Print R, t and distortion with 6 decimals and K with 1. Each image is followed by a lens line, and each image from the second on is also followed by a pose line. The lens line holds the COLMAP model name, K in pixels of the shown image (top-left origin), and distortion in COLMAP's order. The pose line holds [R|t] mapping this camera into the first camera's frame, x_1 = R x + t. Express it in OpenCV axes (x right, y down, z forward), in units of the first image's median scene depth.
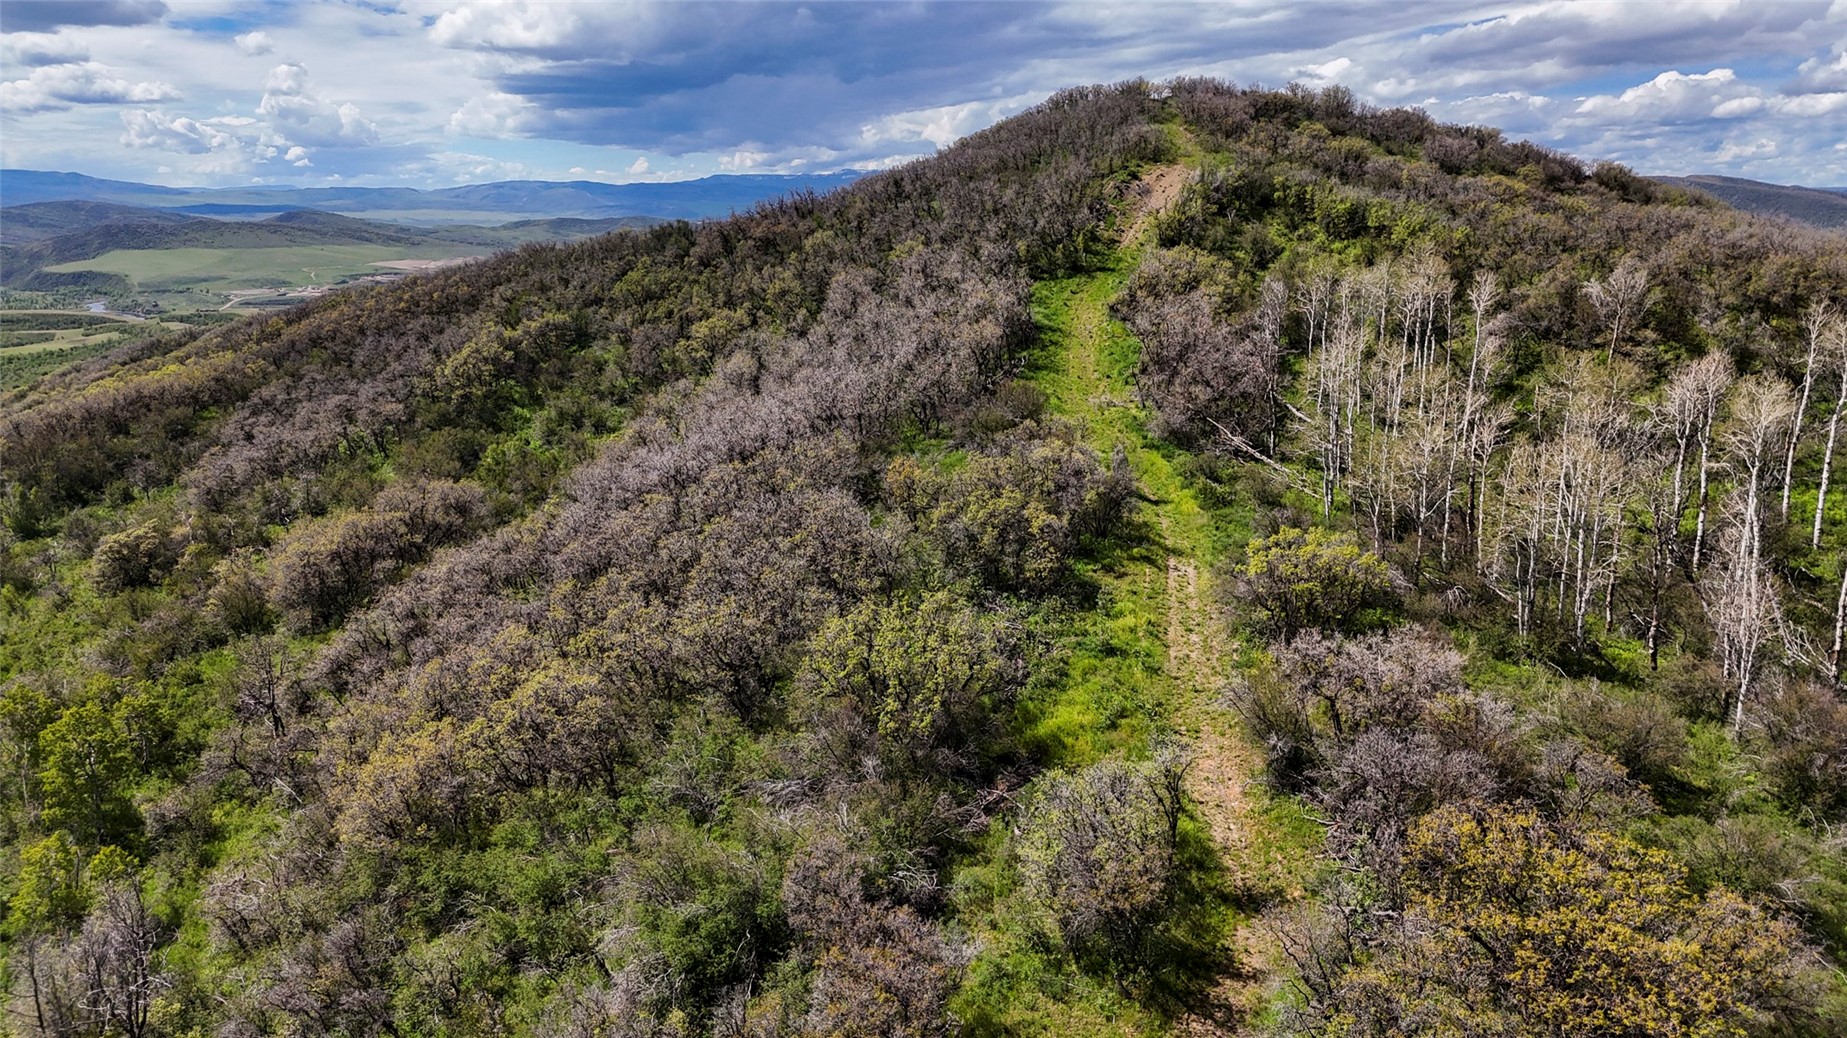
lens RADIAL K [[1349.7, 0, 917.1], [0, 1349.7, 526.0], [0, 0, 1]] dist [0.090861, -0.094187]
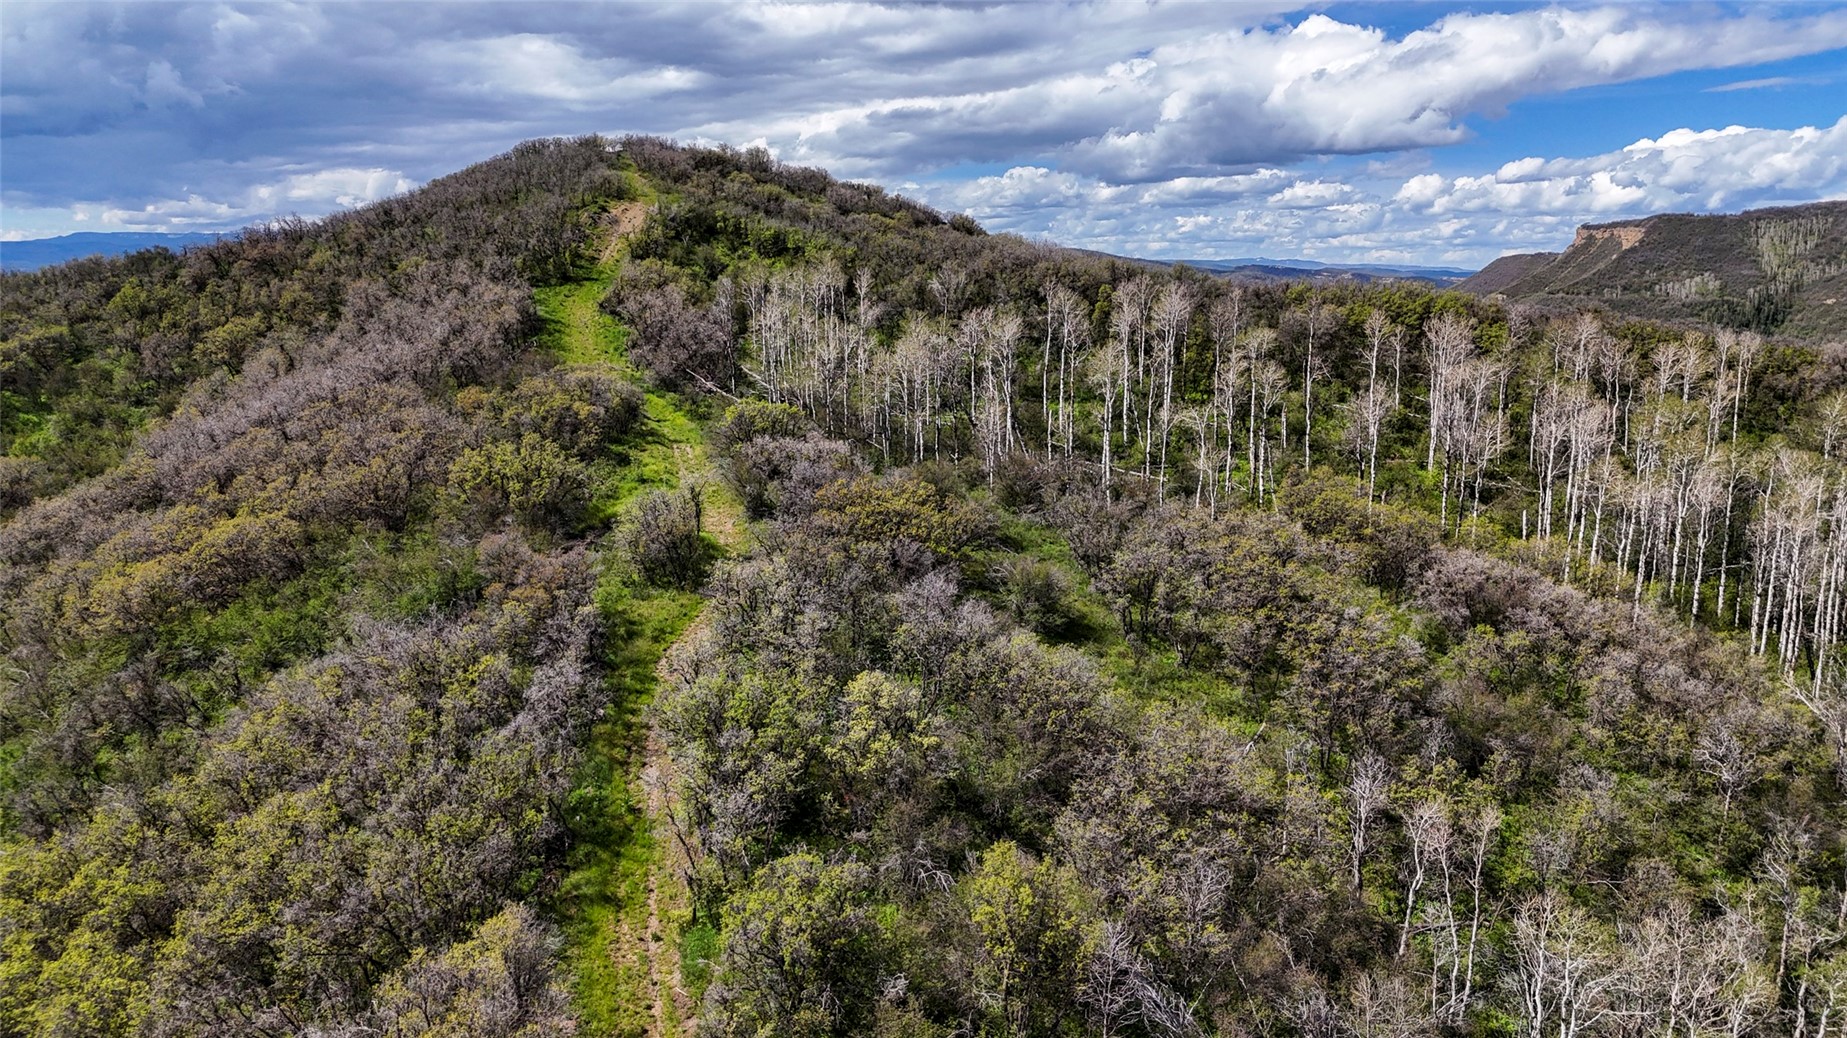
lens RADIAL K [[1349.7, 0, 917.1], [0, 1349.7, 526.0], [0, 0, 1]] dist [0.090861, -0.094187]
pose [[0.923086, -0.072245, 0.377747, -0.070511], [0.089590, 0.995570, -0.028523, 0.096384], [-0.374013, 0.060172, 0.925469, -0.246437]]
